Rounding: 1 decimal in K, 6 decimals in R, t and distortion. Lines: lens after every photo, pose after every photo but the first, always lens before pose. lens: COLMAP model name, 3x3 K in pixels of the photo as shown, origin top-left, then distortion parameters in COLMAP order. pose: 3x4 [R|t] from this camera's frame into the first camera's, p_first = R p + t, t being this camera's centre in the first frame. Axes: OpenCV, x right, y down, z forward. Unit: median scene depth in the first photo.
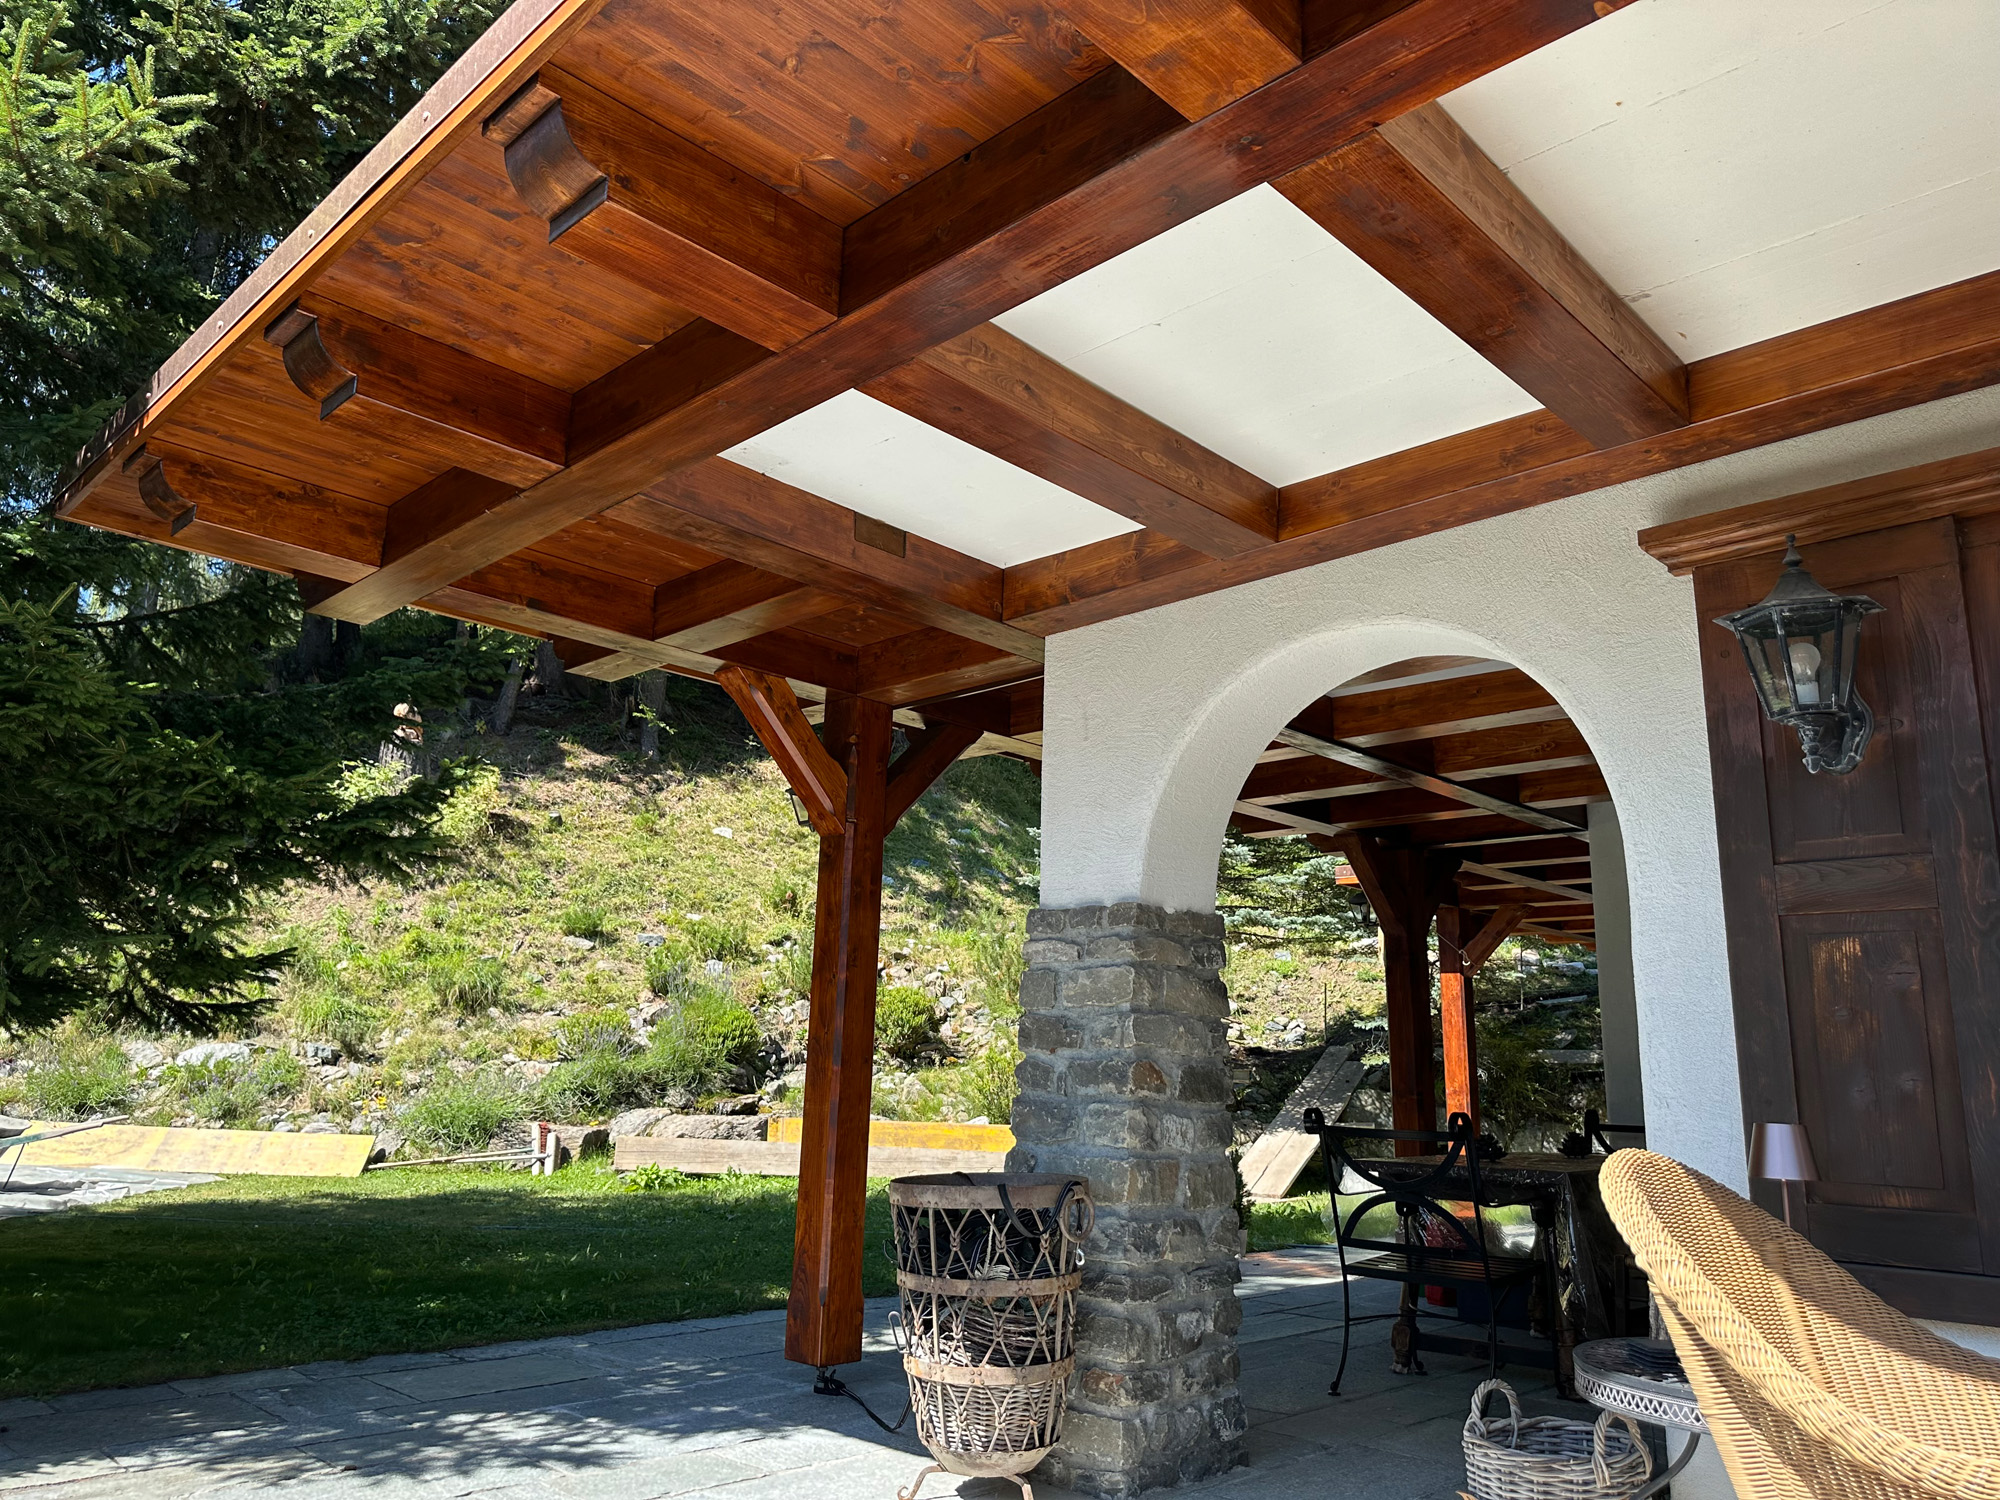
lens RADIAL K [[1398.5, 0, 1008.9], [0, 1398.5, 732.7], [0, 0, 1]] dist [0.093466, -0.143014]
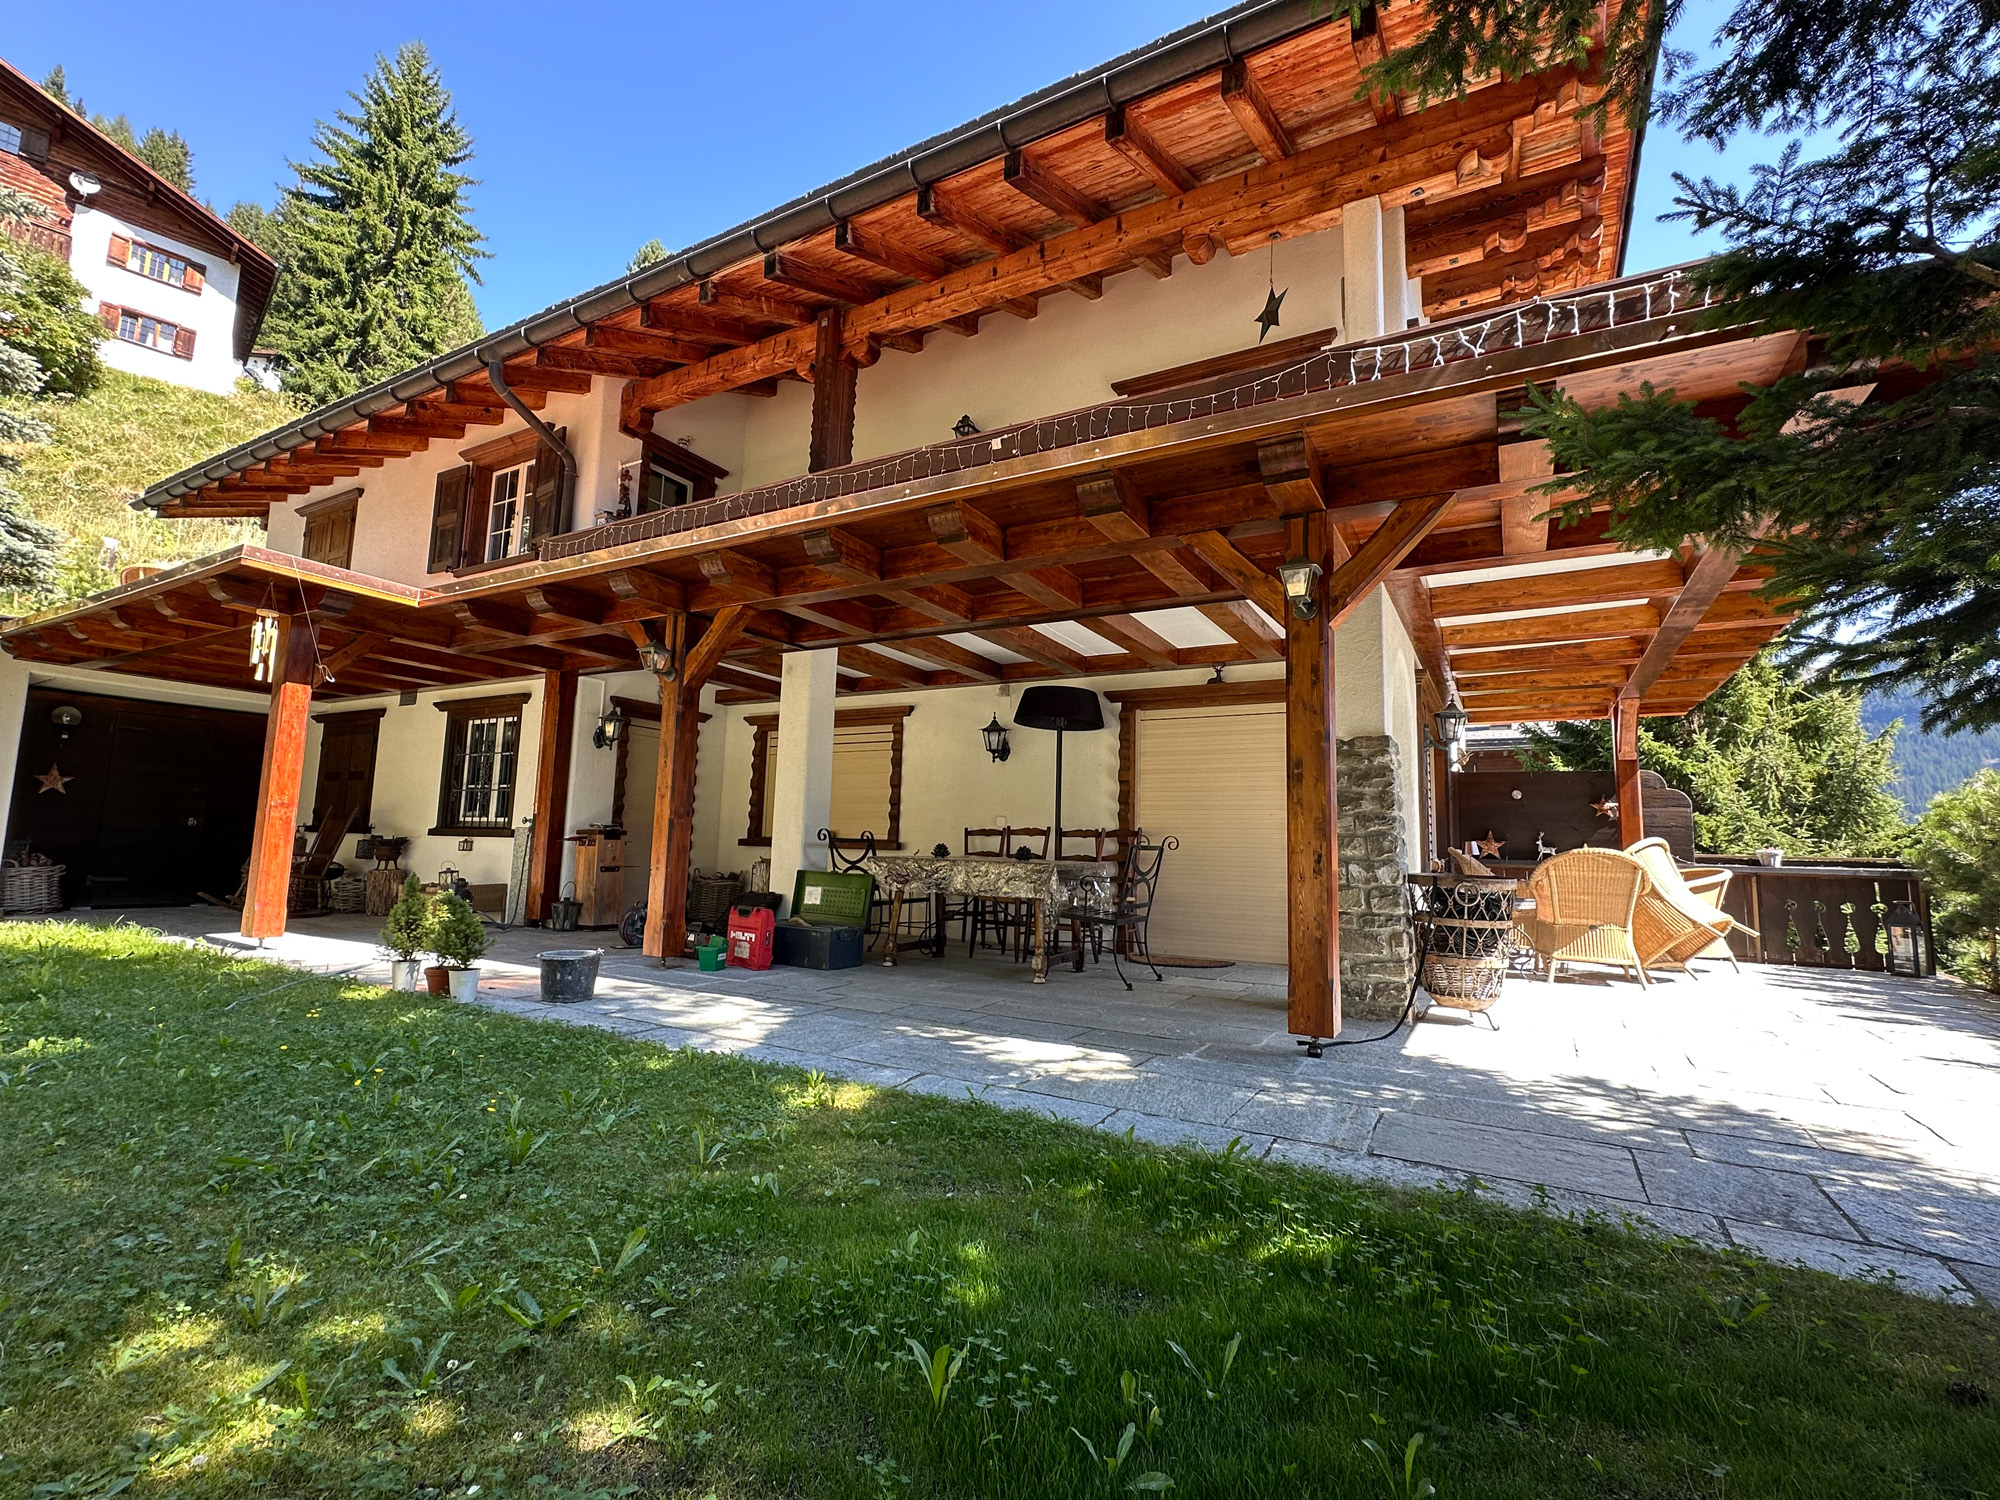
lens RADIAL K [[892.1, 0, 1011.3], [0, 892.1, 746.2], [0, 0, 1]] dist [-0.003810, 0.000140]
pose [[-0.253026, 0.079159, 0.964216, -0.324035], [-0.262436, 0.953662, -0.147160, 0.144426], [-0.931185, -0.290280, -0.220527, 0.567221]]
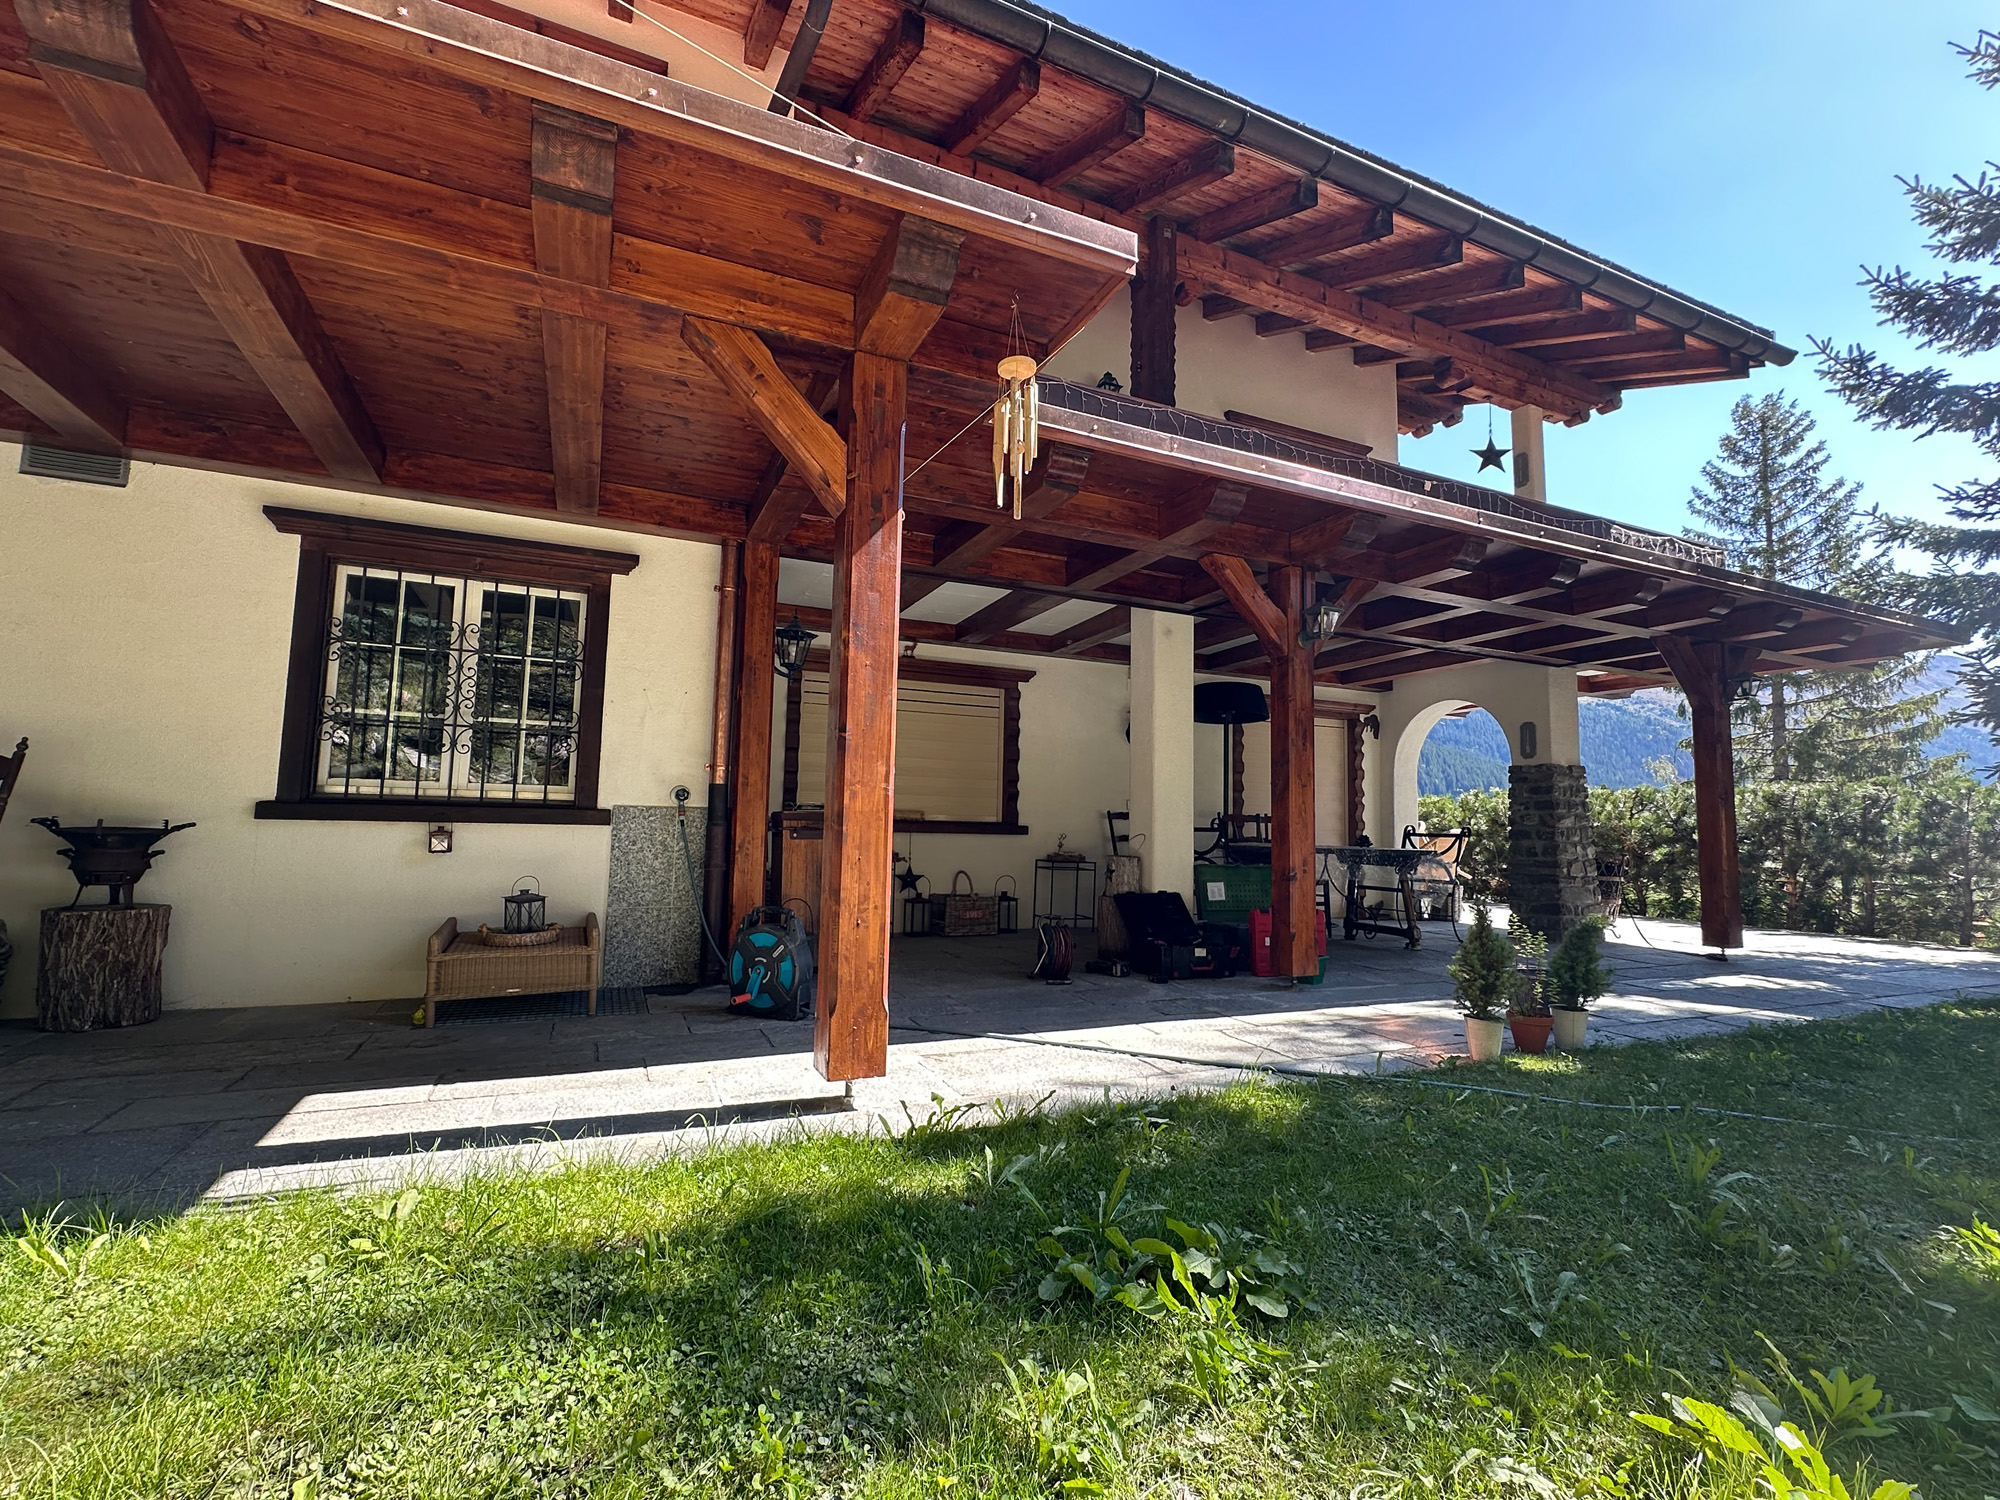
lens RADIAL K [[896.4, 0, 996.5], [0, 896.4, 748.2], [0, 0, 1]] dist [-0.004692, 0.000986]
pose [[-0.930467, -0.011557, 0.366193, 0.156035], [-0.129537, 0.945322, -0.299311, 0.270059], [-0.342711, -0.325934, -0.881088, 1.028126]]
